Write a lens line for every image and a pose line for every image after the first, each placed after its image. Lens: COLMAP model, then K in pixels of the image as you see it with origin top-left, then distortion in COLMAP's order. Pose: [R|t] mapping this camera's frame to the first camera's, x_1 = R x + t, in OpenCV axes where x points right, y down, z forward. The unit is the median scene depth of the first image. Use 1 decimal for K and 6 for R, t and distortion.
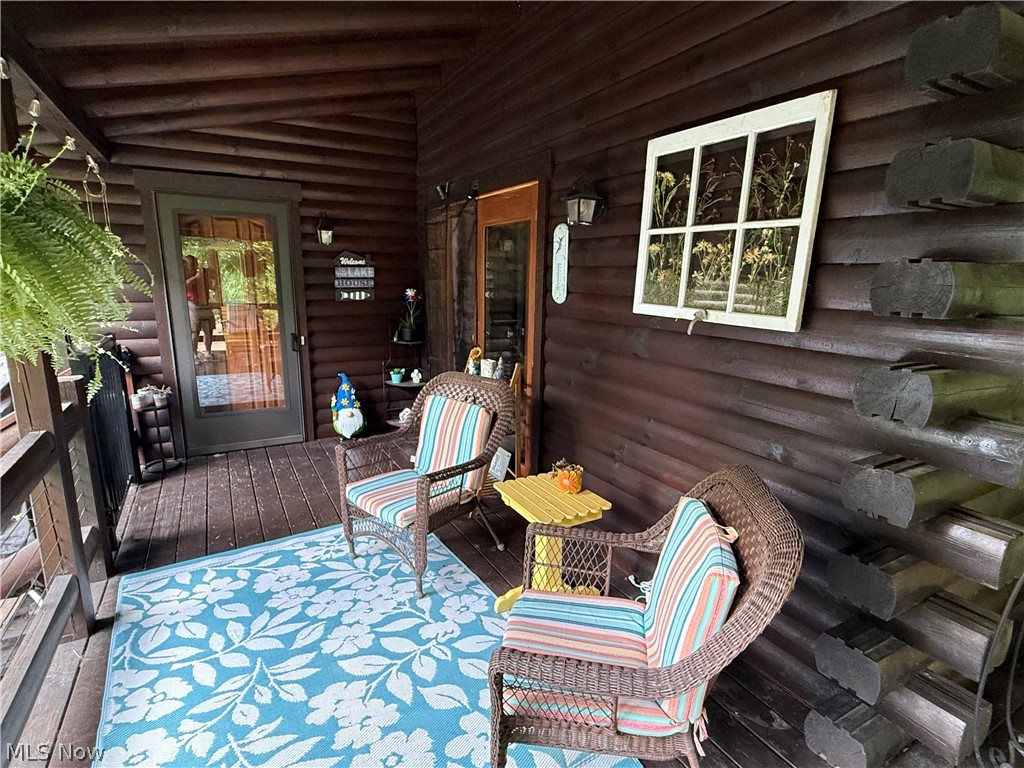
lens RADIAL K [[528.4, 0, 510.7], [0, 528.4, 389.7], [0, 0, 1]] dist [0.000047, -0.000026]
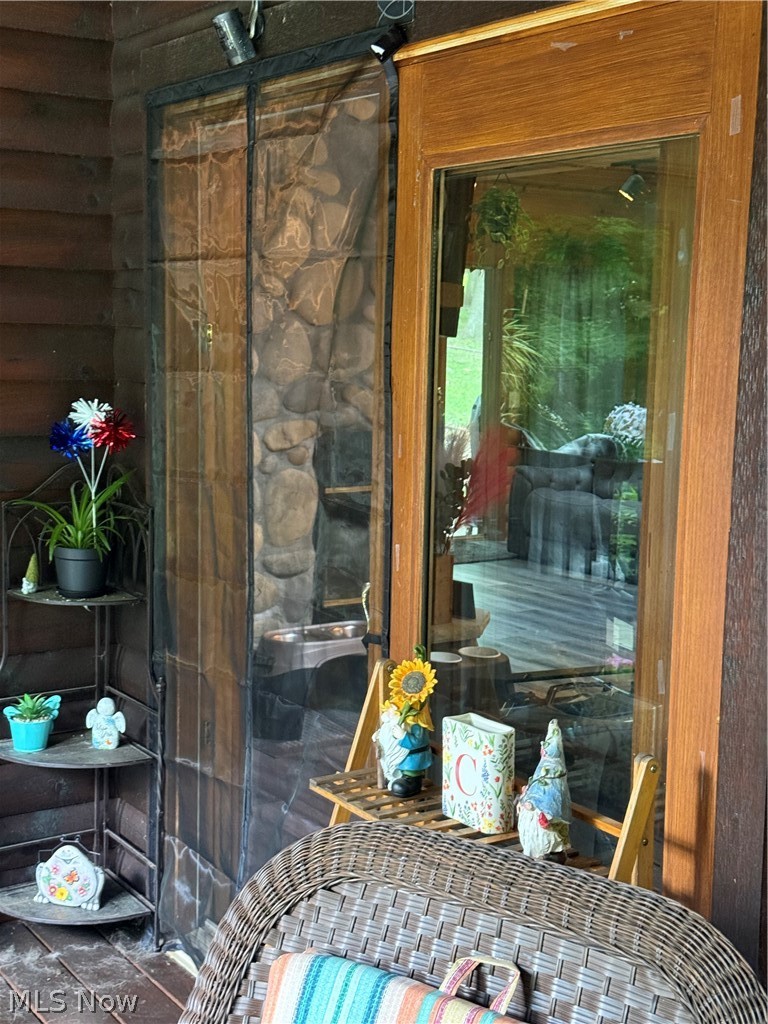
lens RADIAL K [[1444.3, 0, 384.2], [0, 1444.3, 511.3], [0, 0, 1]] dist [0.119681, 0.000000]
pose [[0.996833, -0.010767, 0.078787, -0.098561], [0.017252, 0.996474, -0.082108, -0.071967], [-0.077625, 0.083207, 0.993504, 0.260306]]
